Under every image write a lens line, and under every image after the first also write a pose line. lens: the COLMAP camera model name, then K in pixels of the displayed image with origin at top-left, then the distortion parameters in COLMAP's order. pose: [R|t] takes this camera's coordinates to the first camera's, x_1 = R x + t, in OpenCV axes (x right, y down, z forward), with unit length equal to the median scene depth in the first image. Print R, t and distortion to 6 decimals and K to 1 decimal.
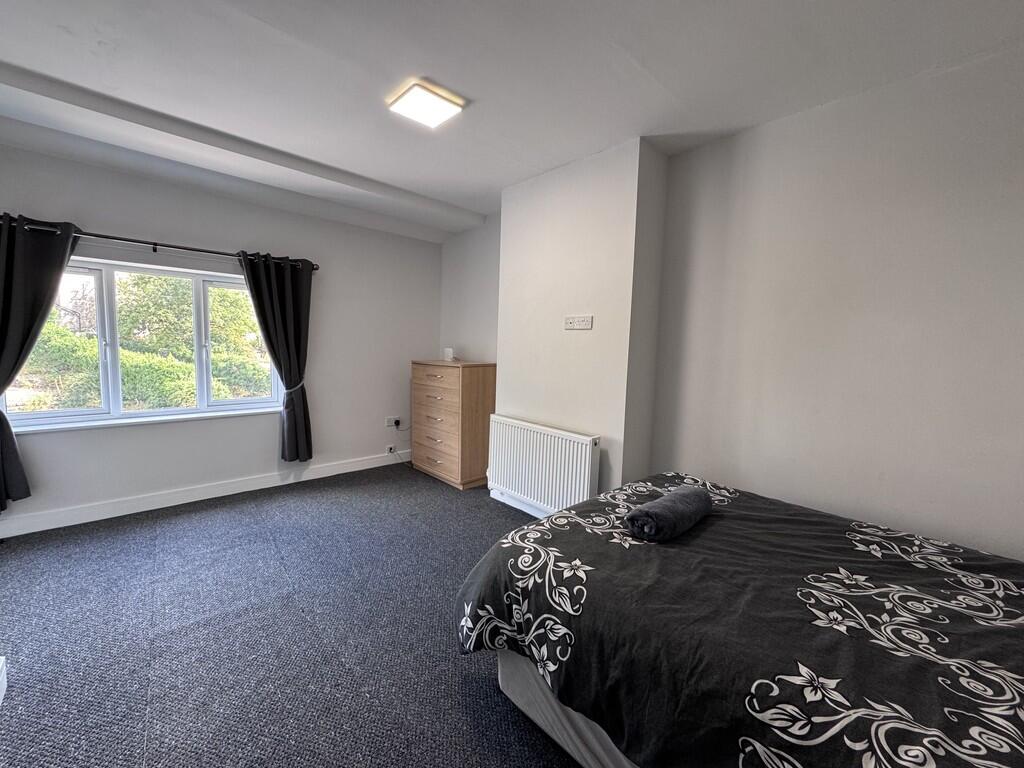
lens RADIAL K [[412.7, 0, 517.6], [0, 412.7, 380.3], [0, 0, 1]] dist [-0.001488, -0.000019]
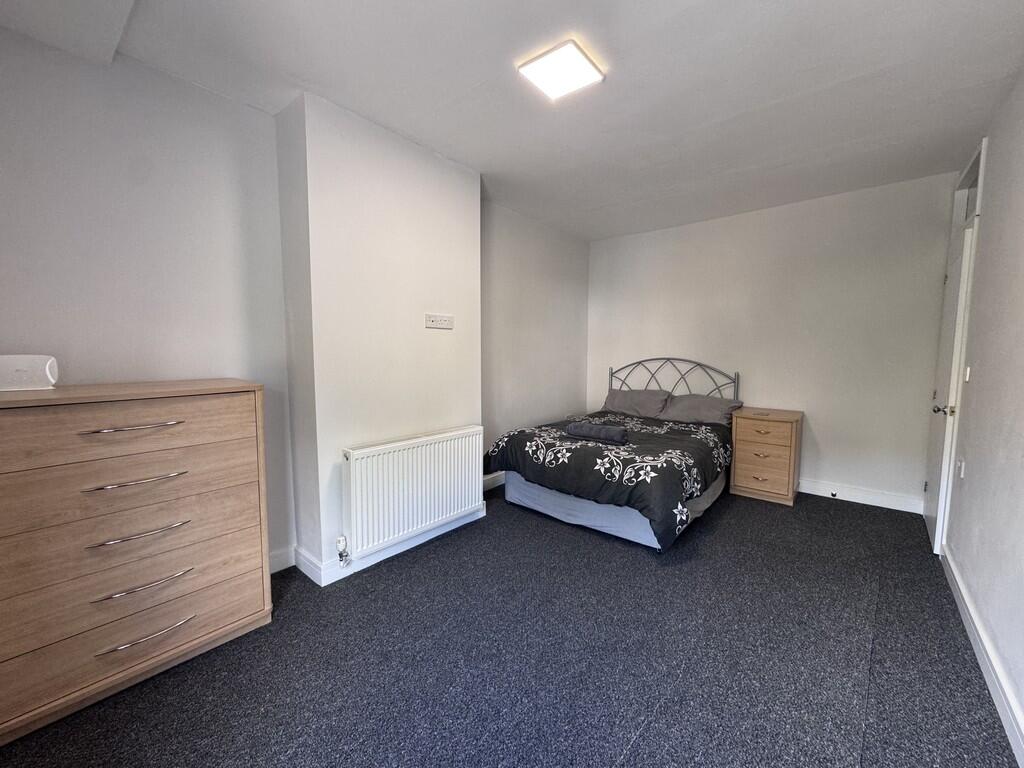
lens RADIAL K [[412.7, 0, 517.6], [0, 412.7, 380.3], [0, 0, 1]] dist [-0.001488, -0.000019]
pose [[-0.115827, -0.113499, 0.986763, -0.822496], [0.065945, 0.990379, 0.121655, -0.103891], [-0.991078, 0.079163, -0.107228, 0.899926]]
